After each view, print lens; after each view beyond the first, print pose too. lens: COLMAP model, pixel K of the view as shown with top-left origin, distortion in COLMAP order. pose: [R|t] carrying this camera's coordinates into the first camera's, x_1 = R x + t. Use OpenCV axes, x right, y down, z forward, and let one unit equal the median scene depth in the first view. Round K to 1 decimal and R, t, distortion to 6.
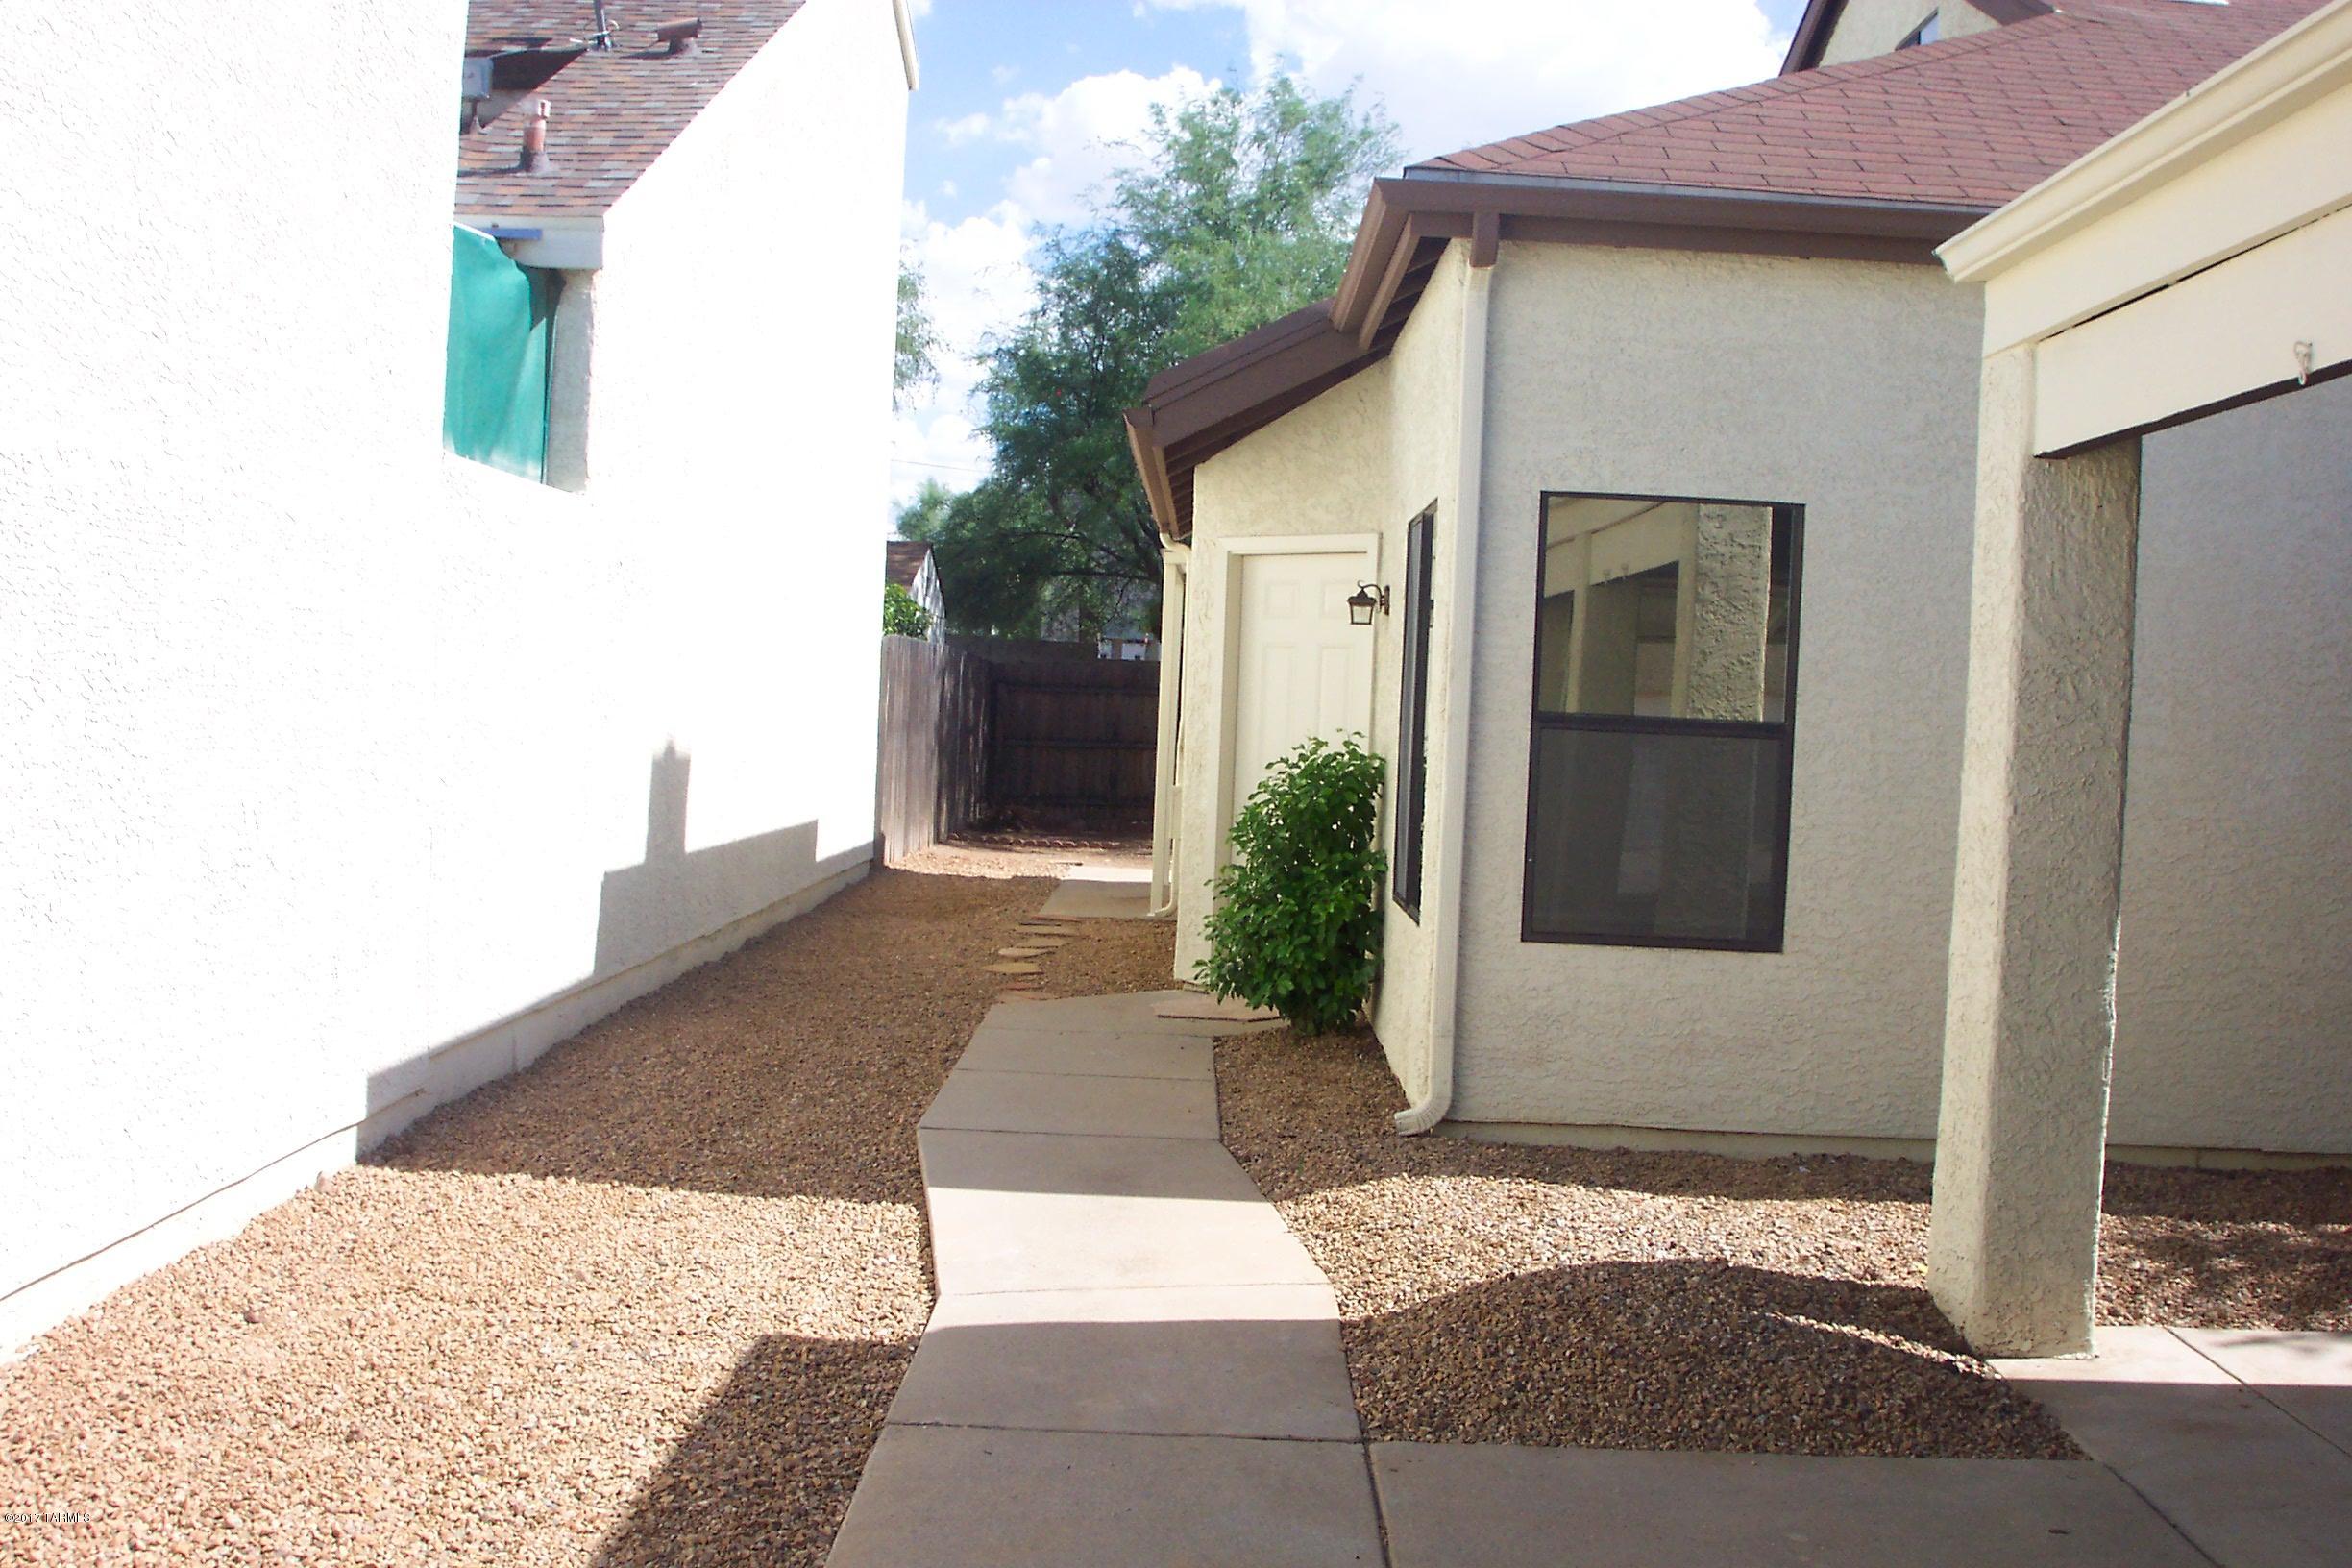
lens RADIAL K [[2337.5, 0, 1192.0], [0, 2337.5, 790.8], [0, 0, 1]] dist [-0.124694, 0.000000]
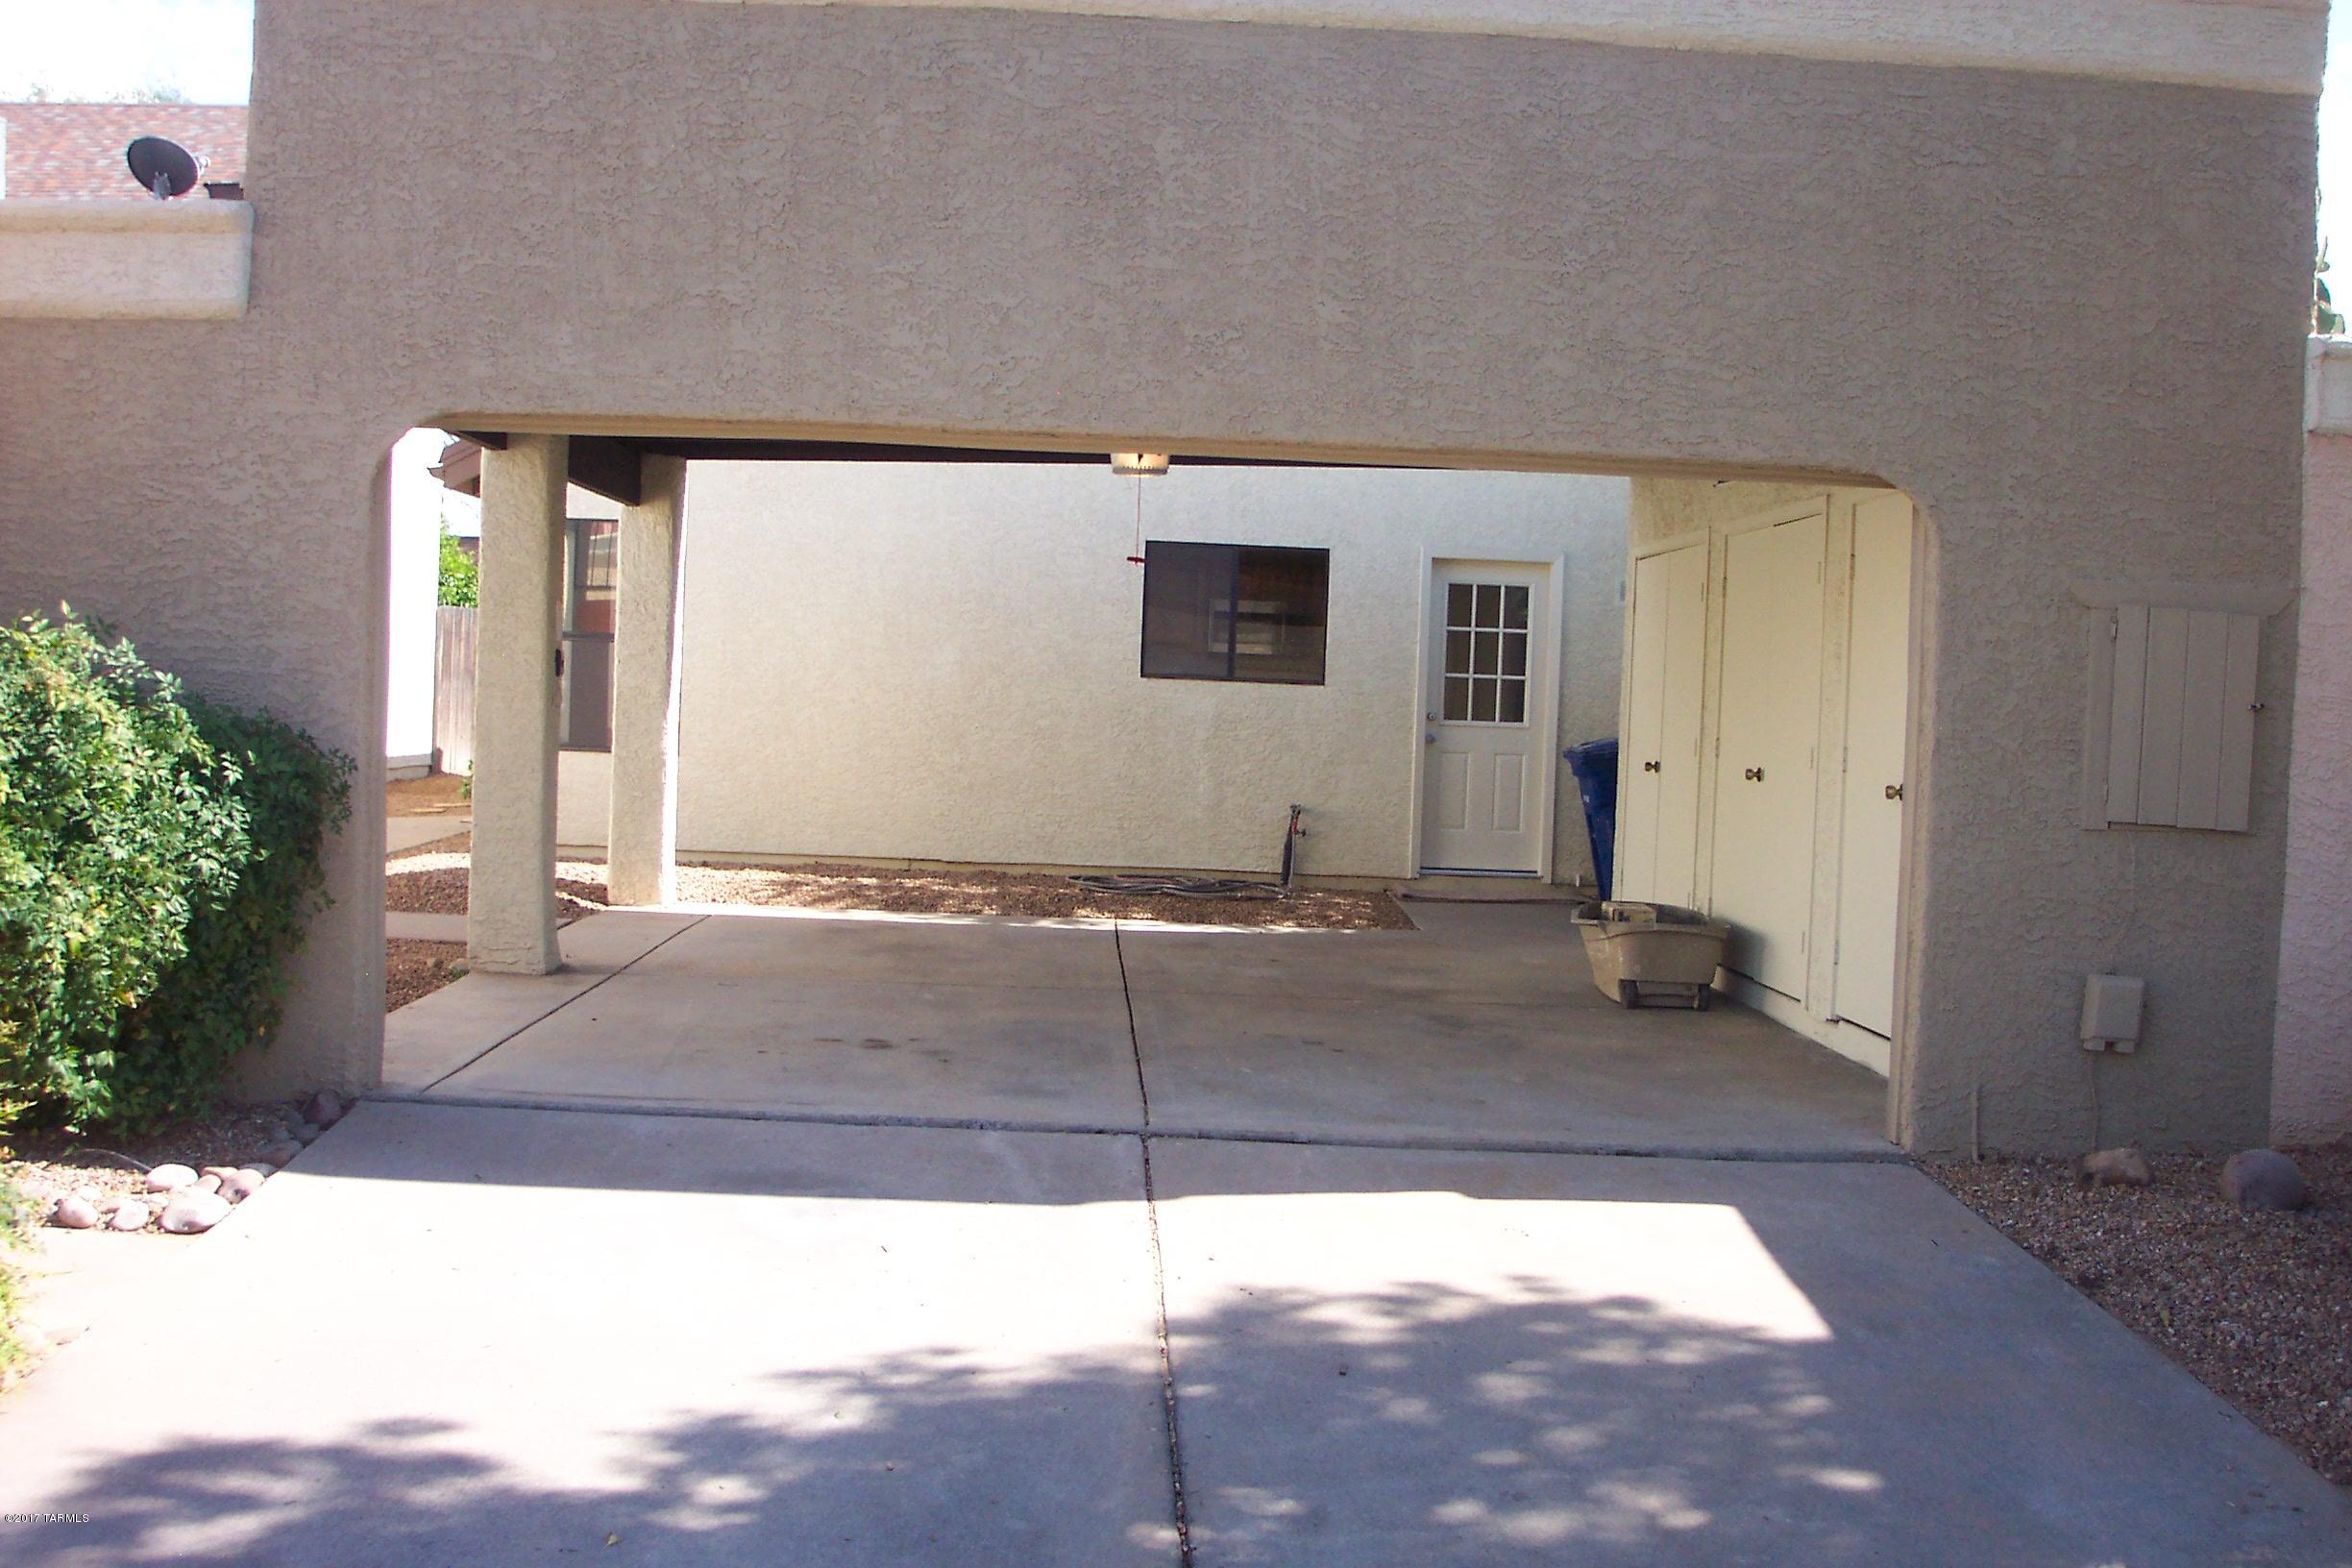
lens RADIAL K [[2337.5, 0, 1176.3], [0, 2337.5, 798.8], [0, 0, 1]] dist [-0.124694, 0.000000]
pose [[0.999357, -0.005867, 0.035381, 0.602771], [0.005609, 0.999957, 0.007400, 0.094826], [-0.035423, -0.007197, 0.999347, -0.953220]]
